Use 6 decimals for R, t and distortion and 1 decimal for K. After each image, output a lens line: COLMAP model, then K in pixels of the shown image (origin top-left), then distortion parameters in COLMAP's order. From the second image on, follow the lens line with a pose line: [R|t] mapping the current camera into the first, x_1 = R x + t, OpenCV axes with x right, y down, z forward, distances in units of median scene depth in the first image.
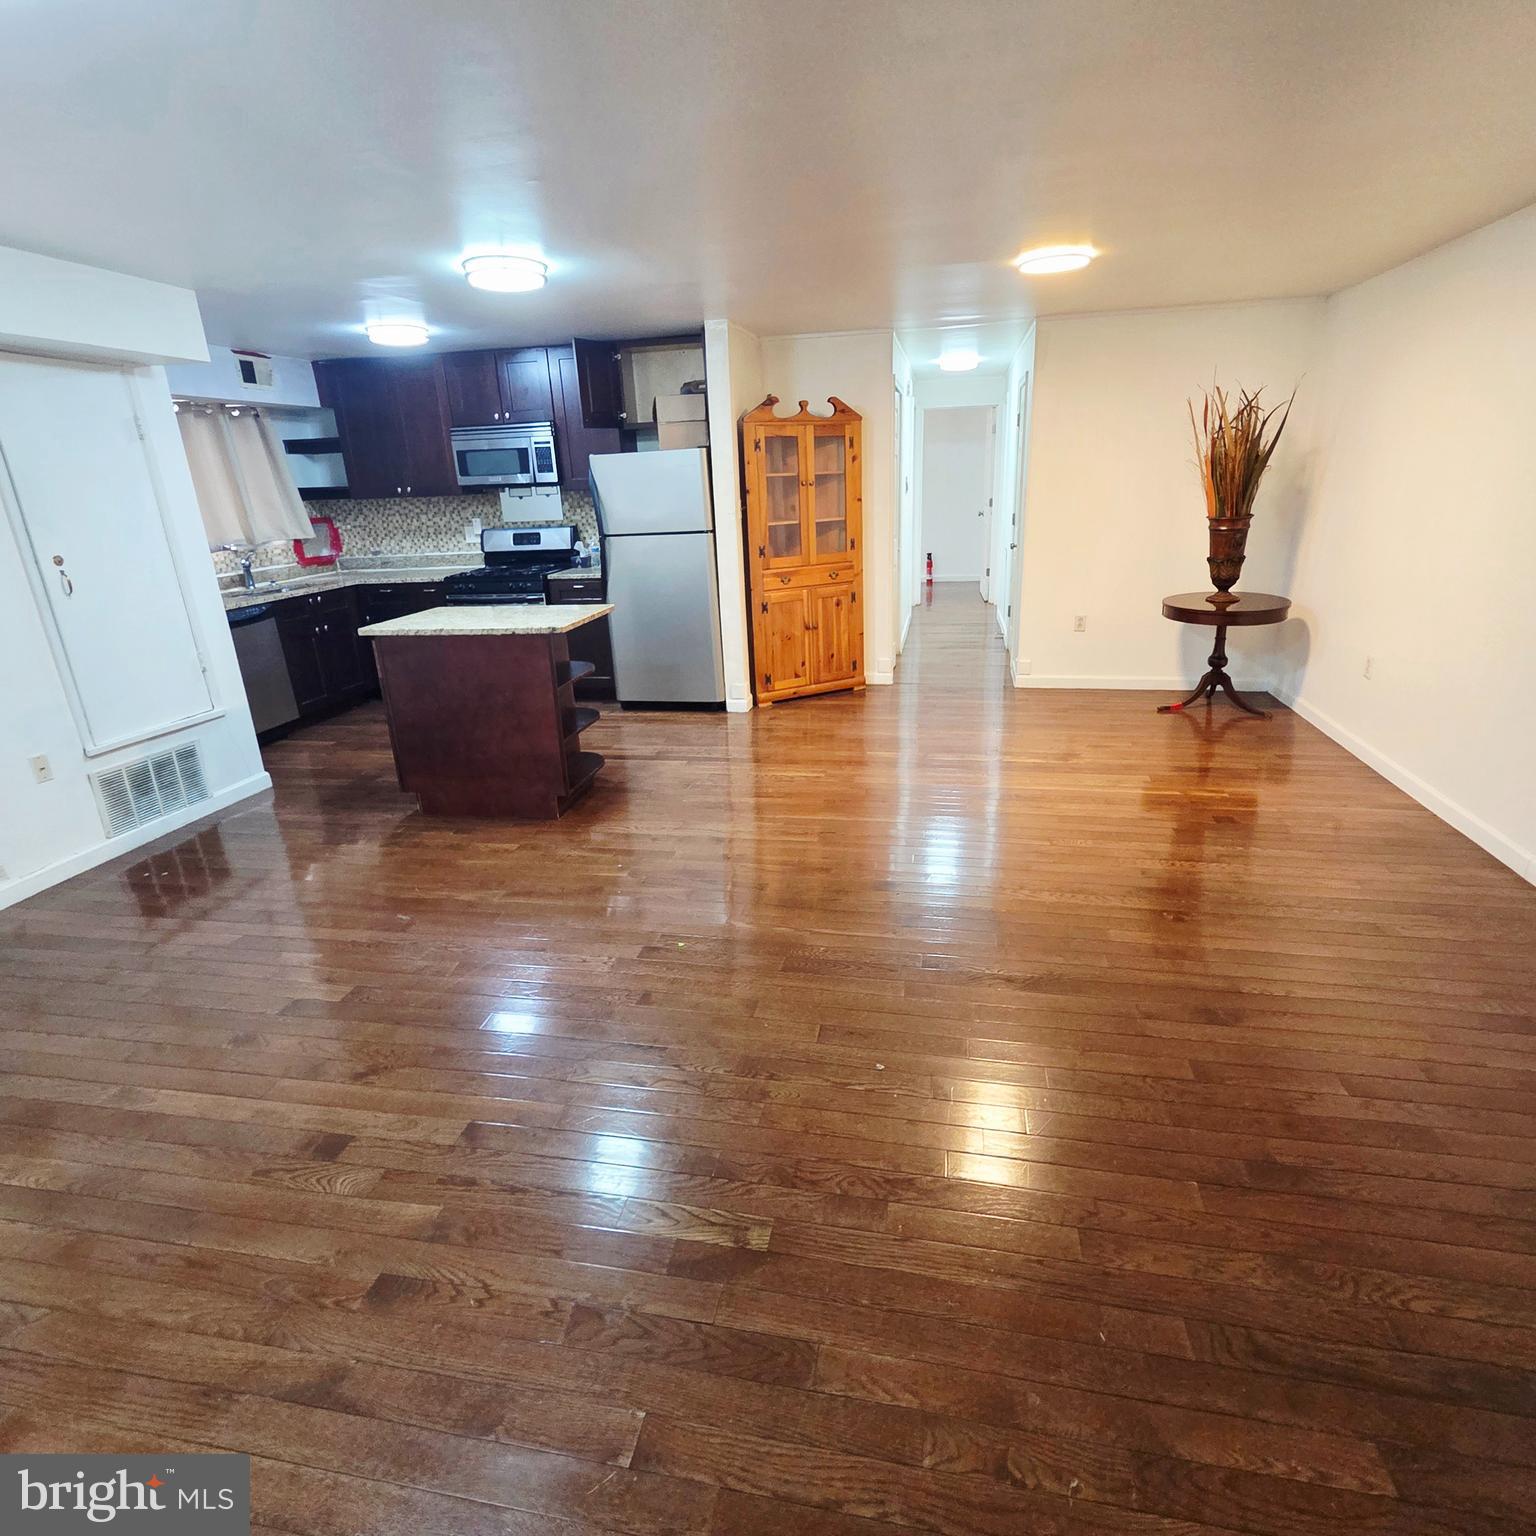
lens RADIAL K [[837.9, 0, 782.7], [0, 837.9, 748.7], [0, 0, 1]] dist [0.004528, -0.001620]
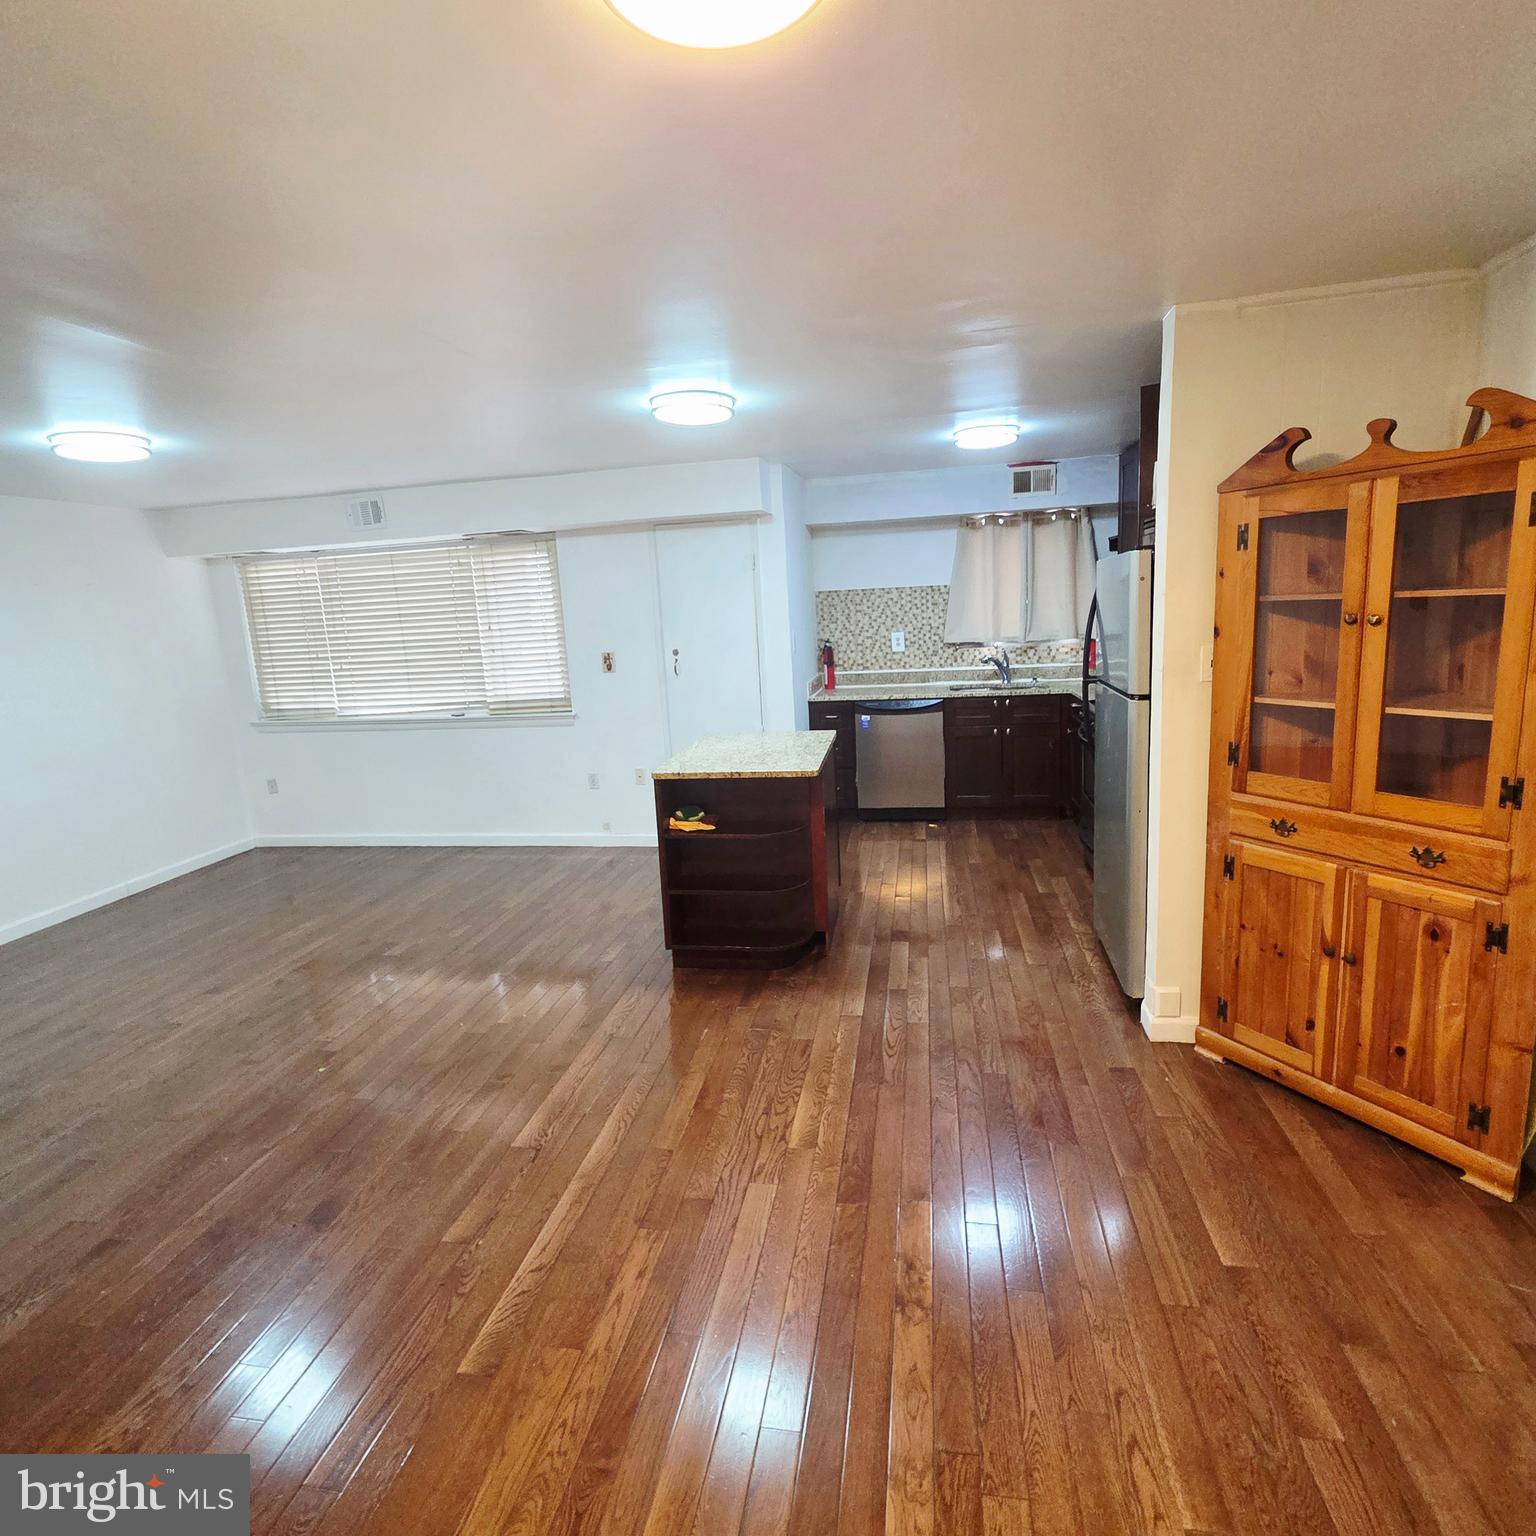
lens RADIAL K [[836.9, 0, 778.2], [0, 836.9, 751.5], [0, 0, 1]] dist [0.004538, 0.001163]
pose [[0.020746, 0.215409, -0.976304, 0.420423], [-0.261597, 0.943663, 0.202649, -0.256404], [0.964954, 0.251194, 0.075927, 0.690507]]
